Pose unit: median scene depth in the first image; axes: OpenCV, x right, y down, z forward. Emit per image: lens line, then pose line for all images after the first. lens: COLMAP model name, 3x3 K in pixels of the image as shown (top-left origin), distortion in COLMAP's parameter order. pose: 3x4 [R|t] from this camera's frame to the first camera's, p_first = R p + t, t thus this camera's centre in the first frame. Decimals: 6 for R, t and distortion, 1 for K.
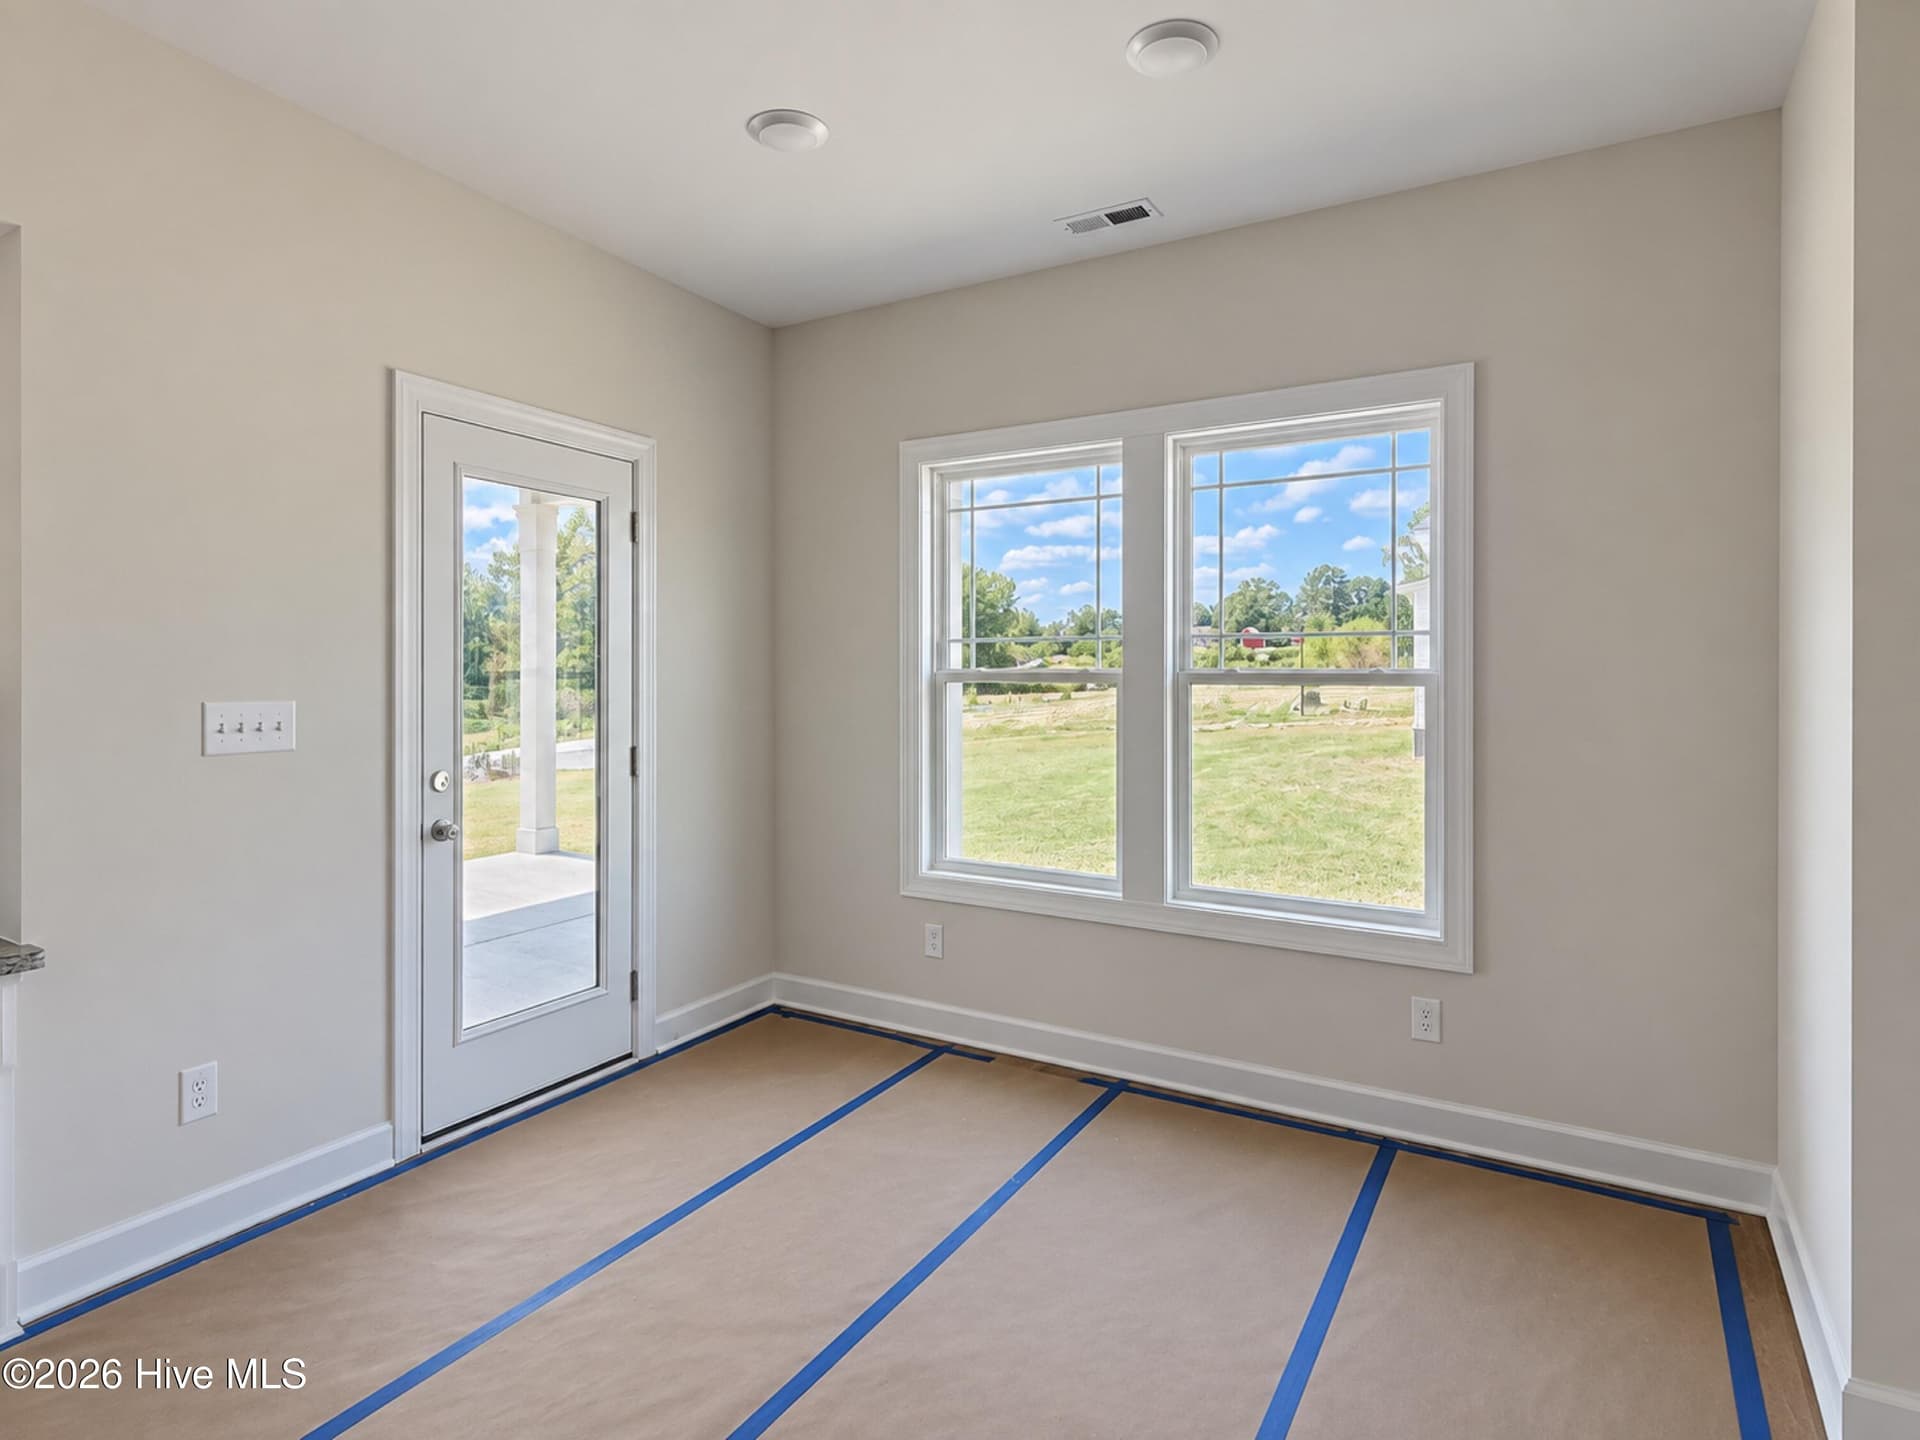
lens RADIAL K [[1050.2, 0, 956.8], [0, 1050.2, 691.6], [0, 0, 1]] dist [0.012481, -0.000954]
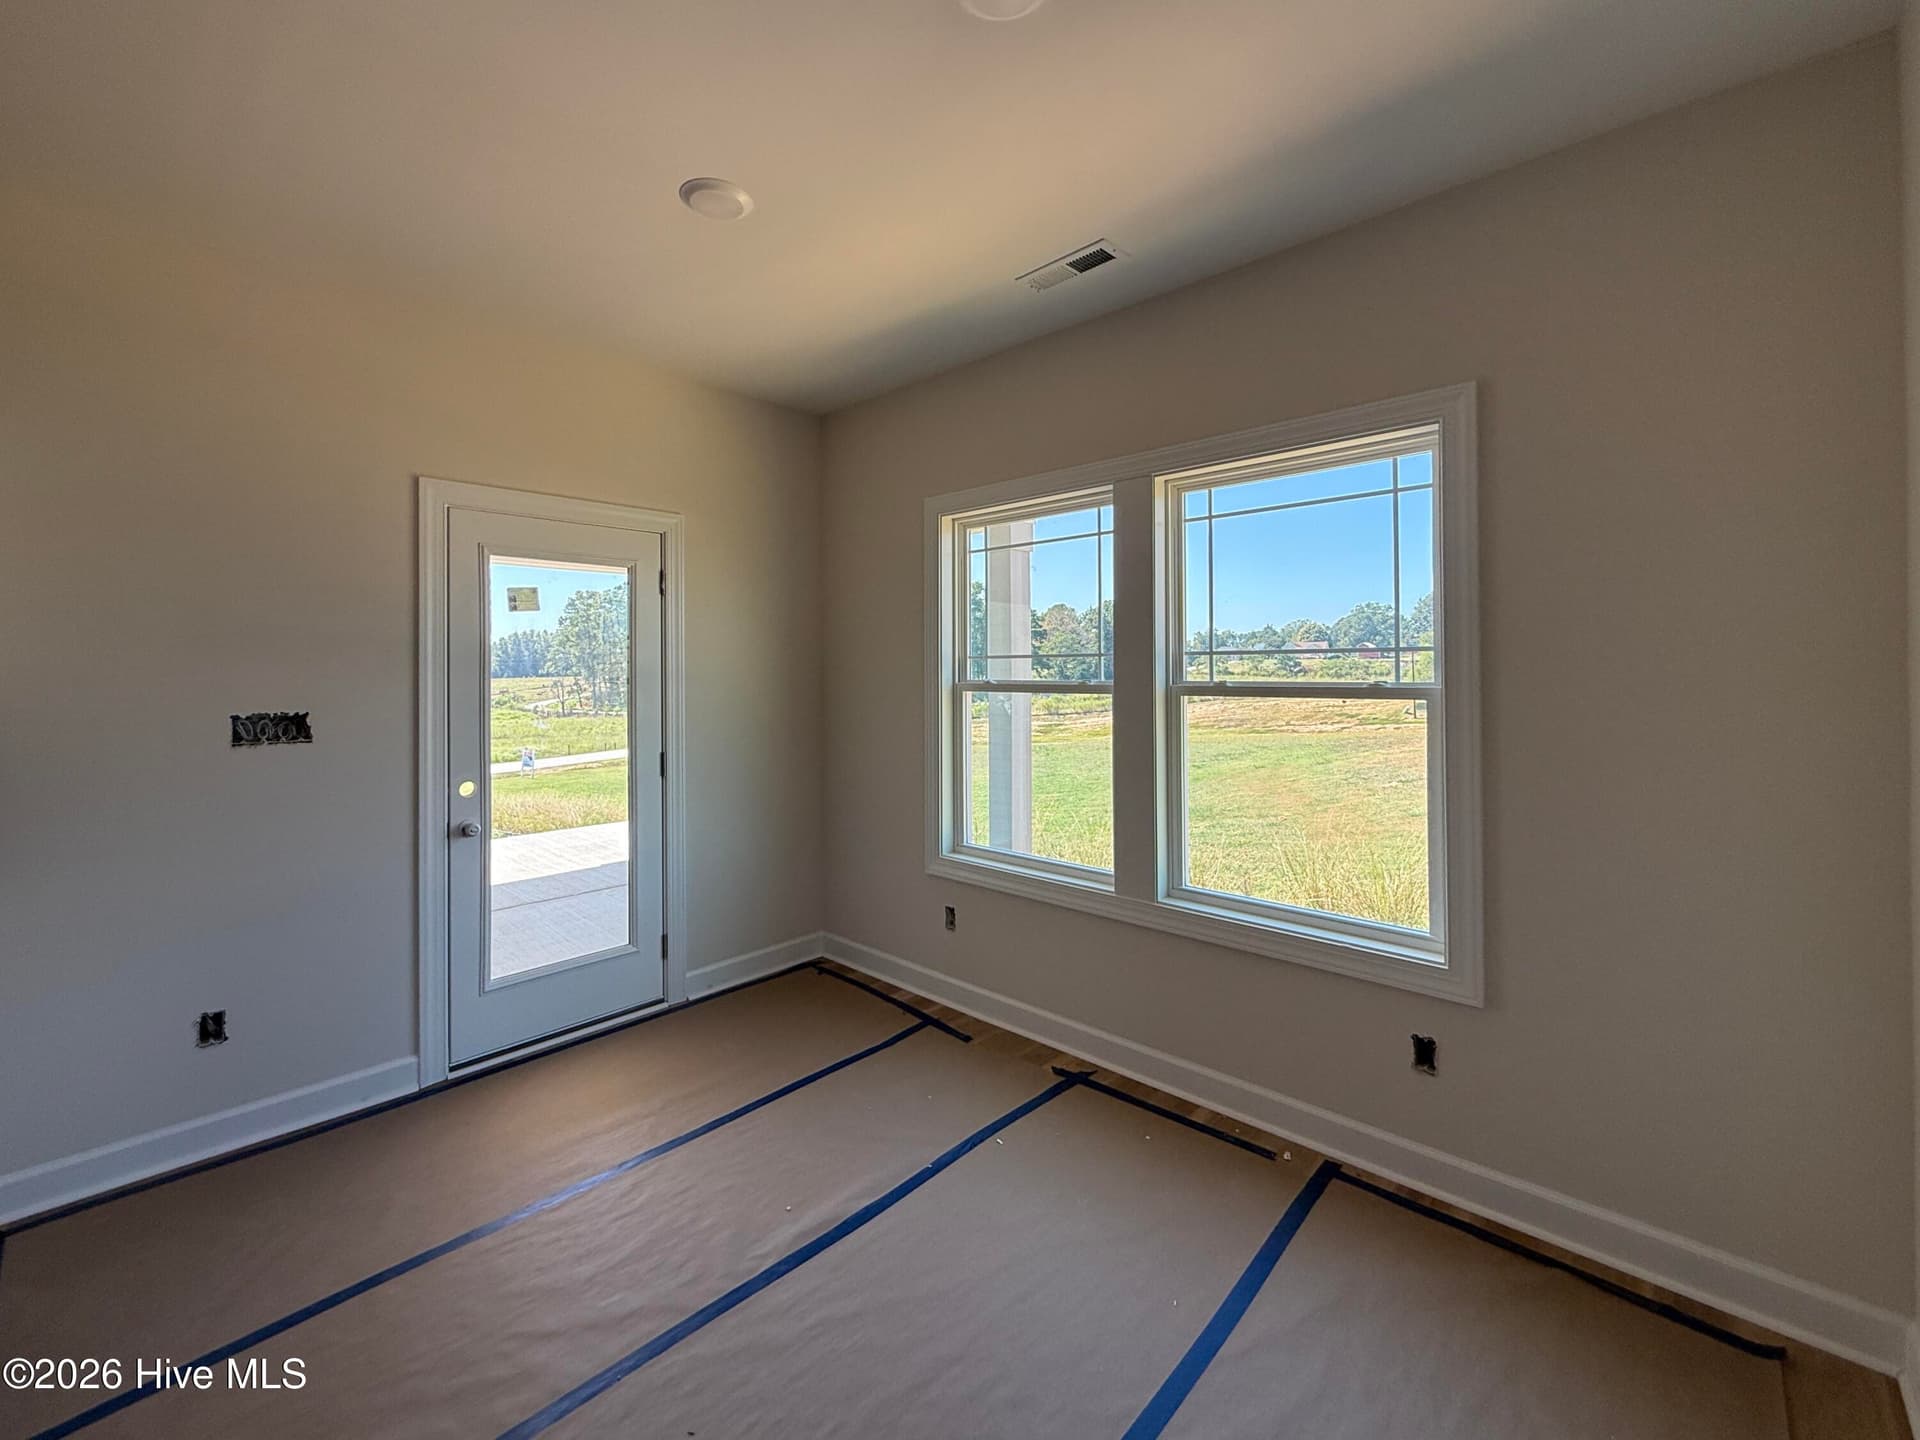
lens RADIAL K [[785.2, 0, 932.8], [0, 785.2, 671.3], [0, 0, 1]] dist [0.011280, -0.001291]
pose [[0.966067, 0.004111, -0.258258, 0.226882], [-0.005149, 0.999981, -0.003346, -0.042838], [0.258239, 0.004563, 0.966070, 0.166733]]
